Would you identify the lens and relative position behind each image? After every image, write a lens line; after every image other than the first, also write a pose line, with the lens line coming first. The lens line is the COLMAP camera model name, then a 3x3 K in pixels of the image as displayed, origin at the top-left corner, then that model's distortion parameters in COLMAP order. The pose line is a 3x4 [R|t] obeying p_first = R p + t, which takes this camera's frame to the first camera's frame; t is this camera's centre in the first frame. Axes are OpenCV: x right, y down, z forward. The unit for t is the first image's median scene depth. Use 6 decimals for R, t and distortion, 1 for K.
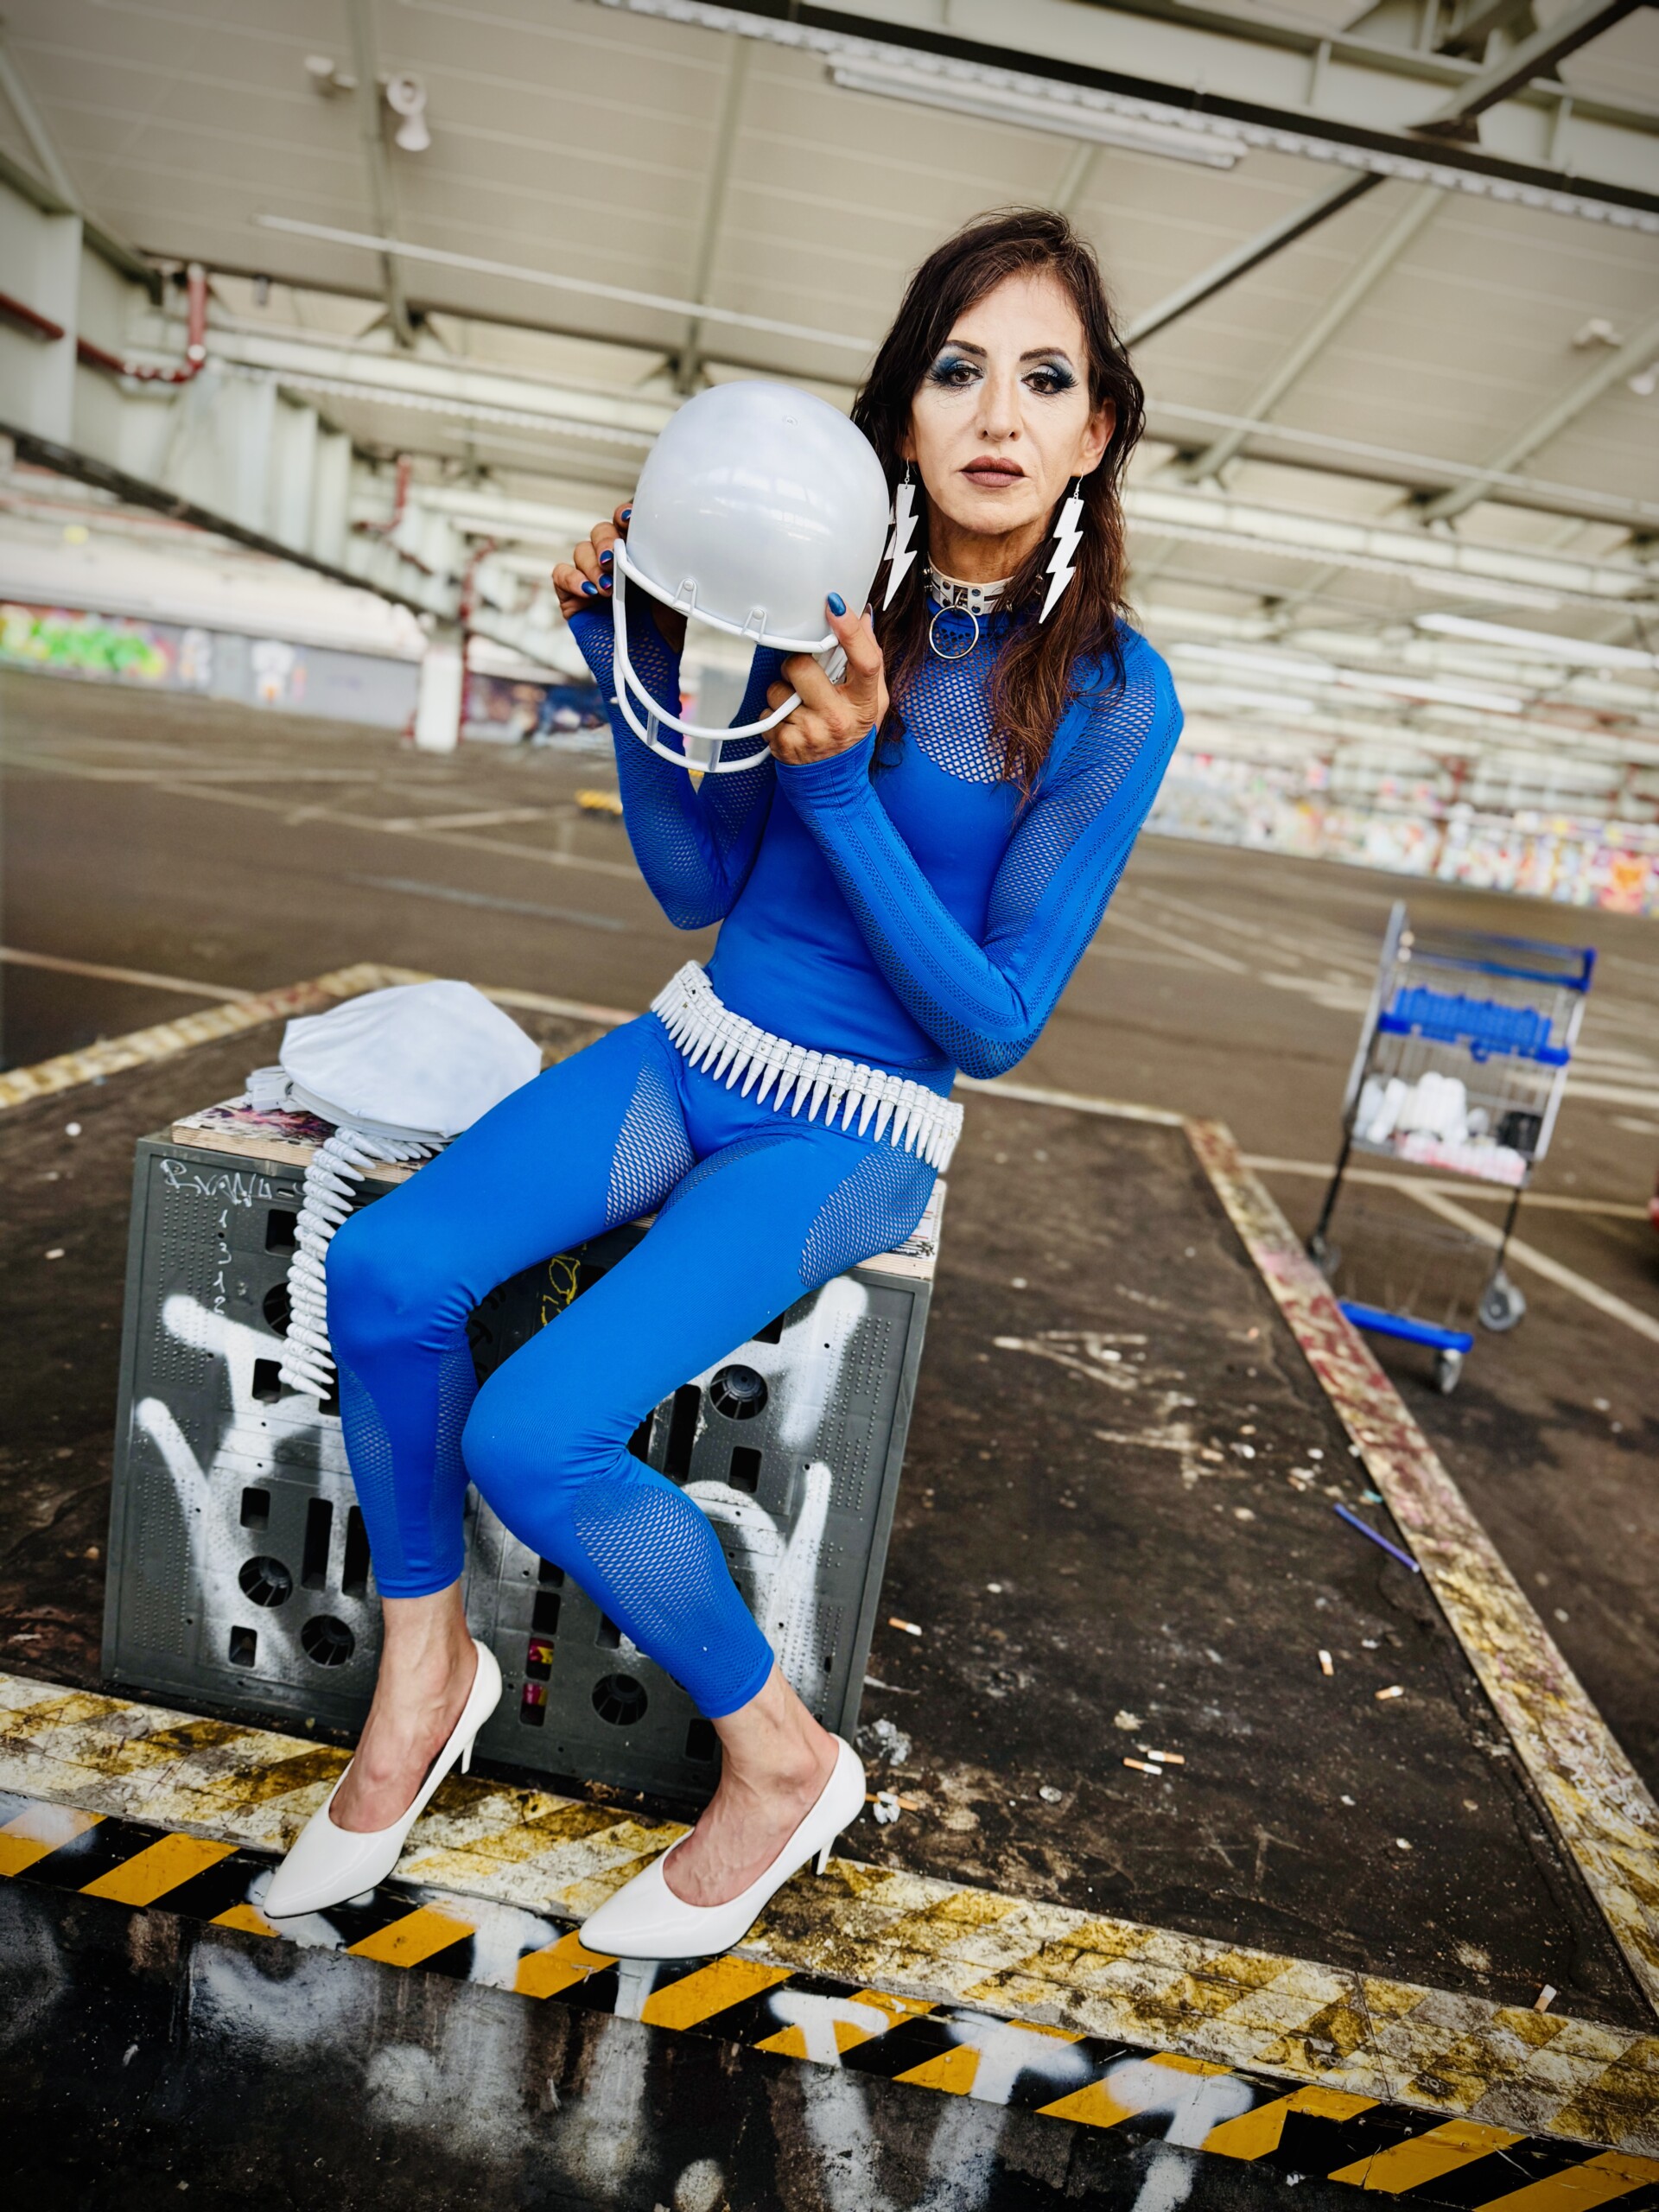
lens RADIAL K [[1563.3, 0, 835.8], [0, 1563.3, 1115.2], [0, 0, 1]] dist [0.003822, -0.012361]
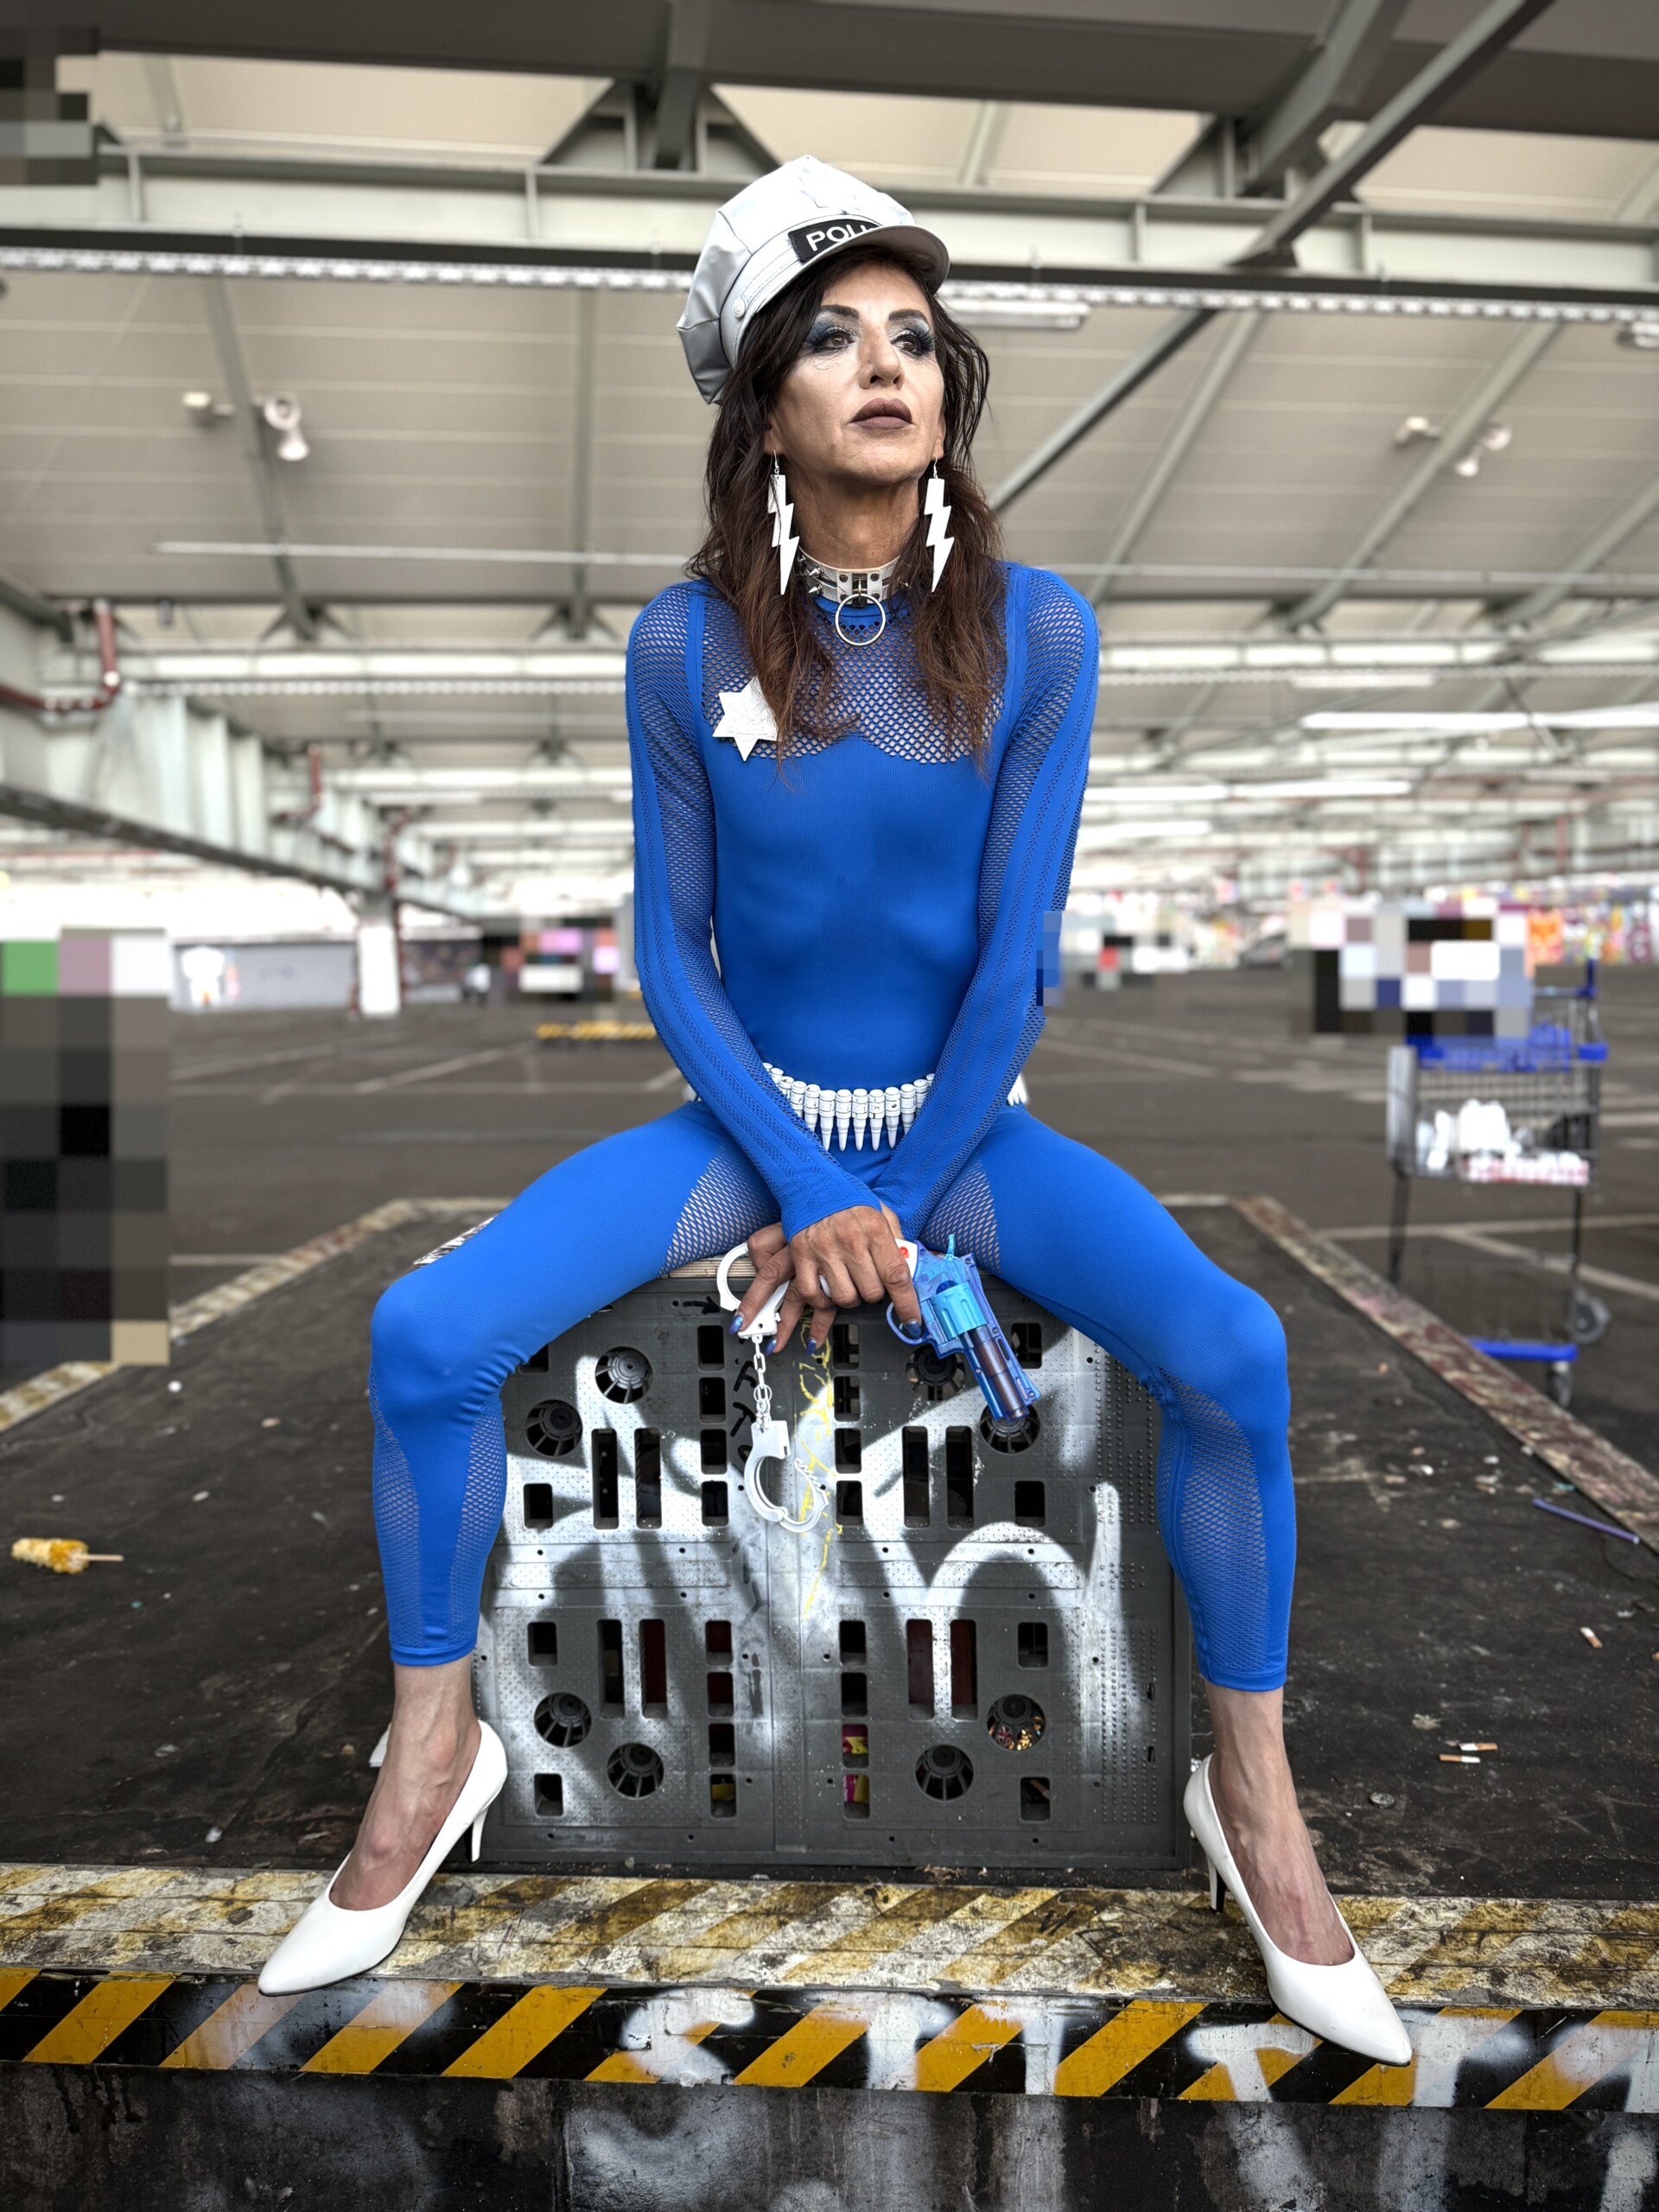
lens RADIAL K [[1562.7, 0, 825.6], [0, 1562.7, 1118.2], [0, 0, 1]] dist [0.003901, -0.010022]
pose [[0.982818, -0.182936, 0.024574, -0.161151], [0.184564, 0.975648, -0.118522, 0.079234], [-0.002293, 0.121021, 0.992647, -0.013991]]
